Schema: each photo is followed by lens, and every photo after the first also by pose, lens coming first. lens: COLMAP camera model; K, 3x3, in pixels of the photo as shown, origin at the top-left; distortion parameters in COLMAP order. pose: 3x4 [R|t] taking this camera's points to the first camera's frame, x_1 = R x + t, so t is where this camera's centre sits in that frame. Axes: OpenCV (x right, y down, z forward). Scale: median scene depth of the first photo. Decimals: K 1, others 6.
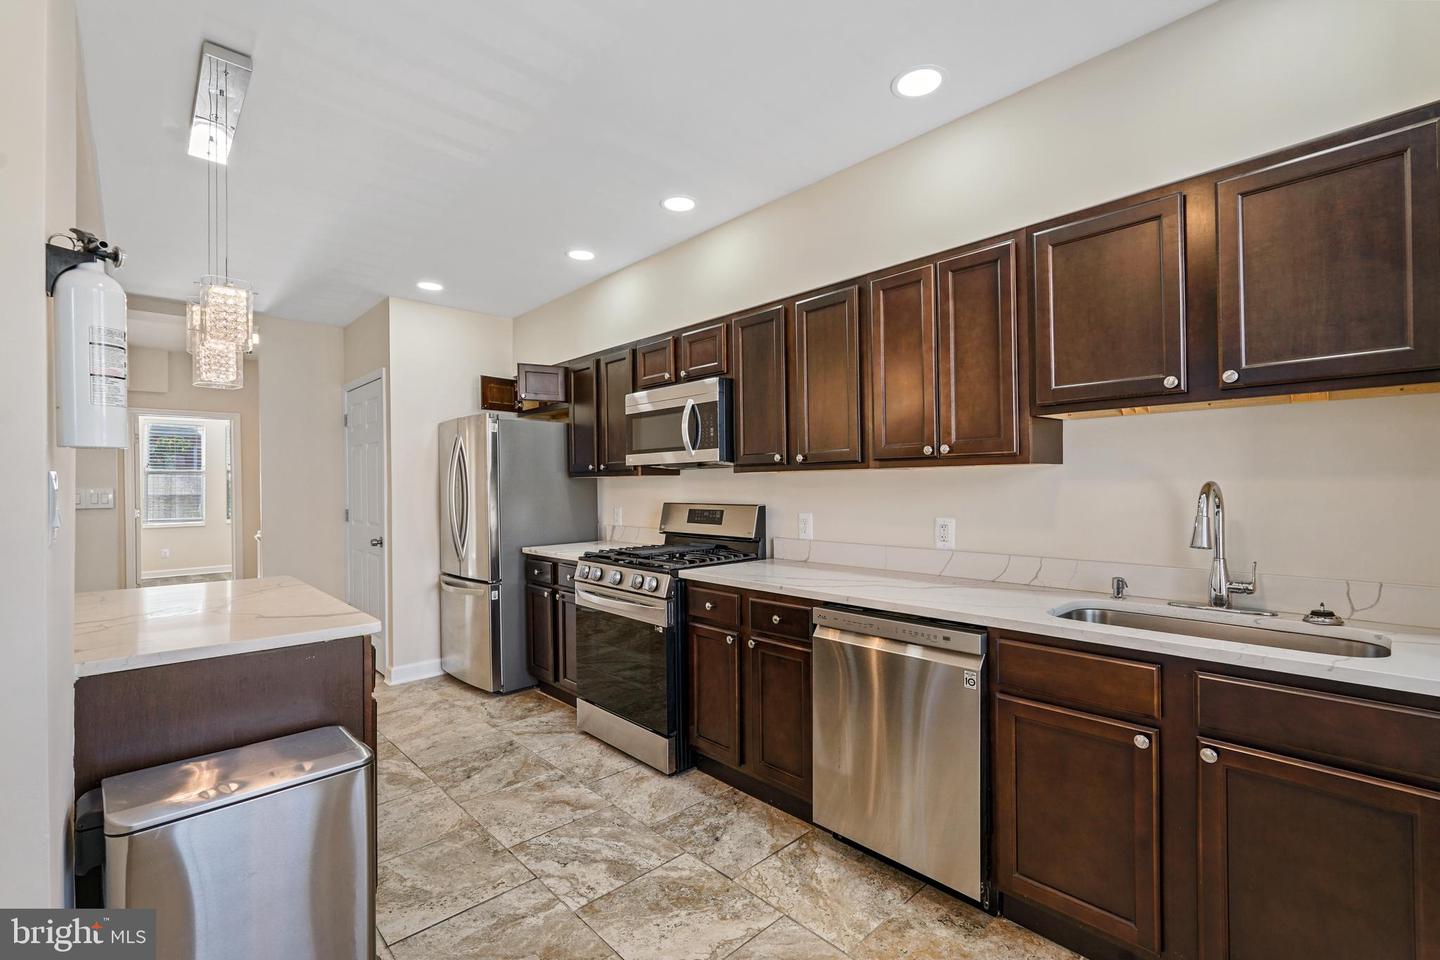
lens RADIAL K [[636.5, 0, 721.1], [0, 636.5, 479.1], [0, 0, 1]] dist [-0.009892, 0.001710]
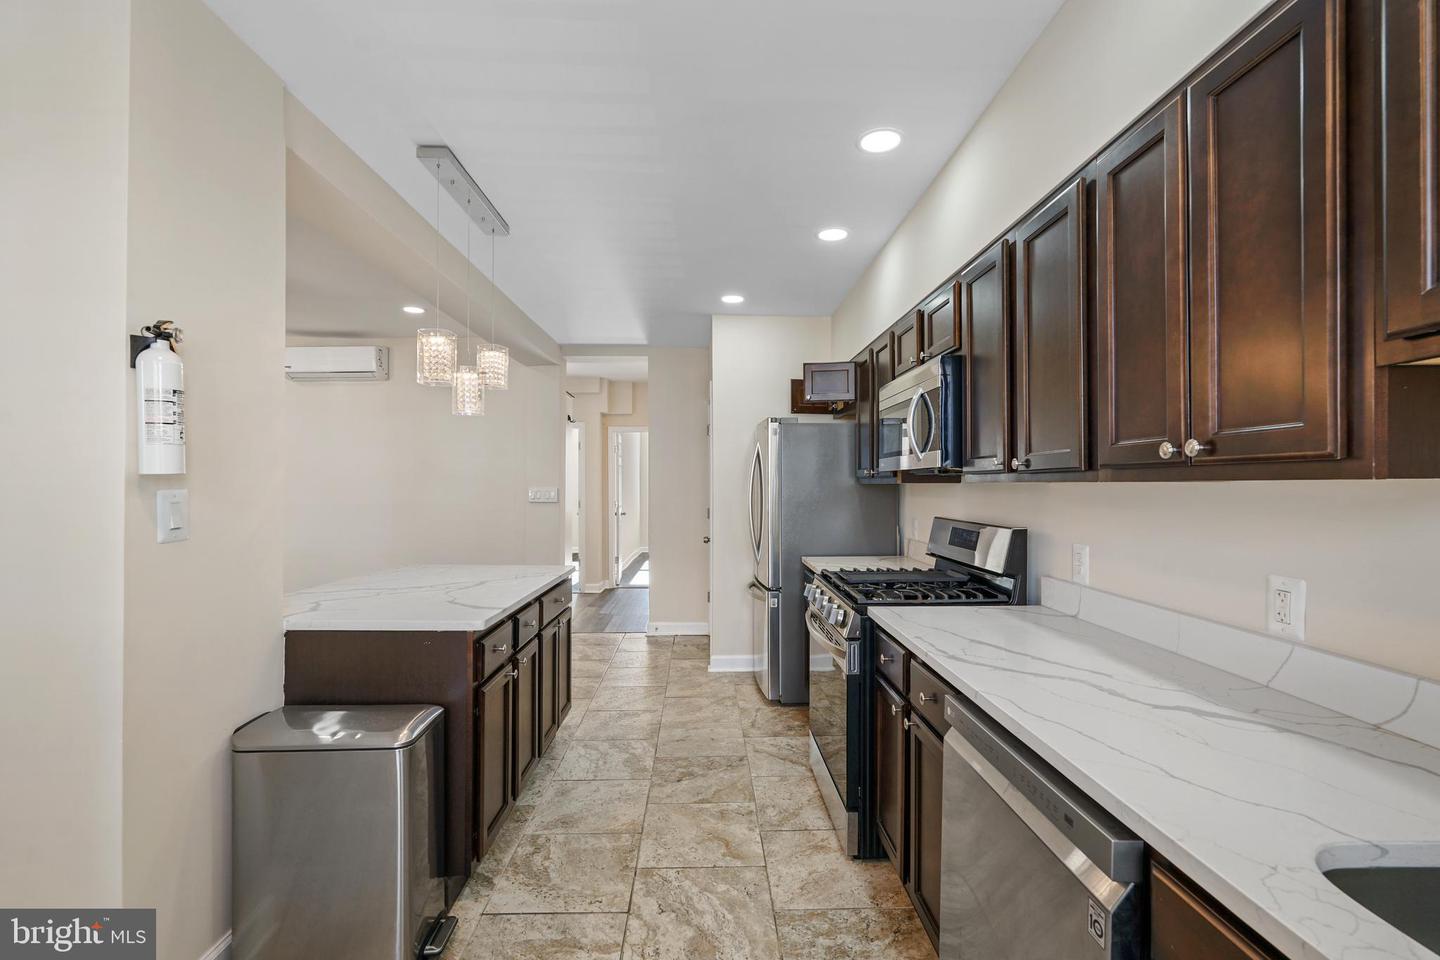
lens RADIAL K [[636.5, 0, 717.8], [0, 636.5, 484.1], [0, 0, 1]] dist [-0.009892, 0.001710]
pose [[0.745864, 0.010521, -0.666016, 0.333333], [-0.003044, 0.999919, 0.012387, -0.018771], [0.666092, -0.007211, 0.745835, 0.296185]]
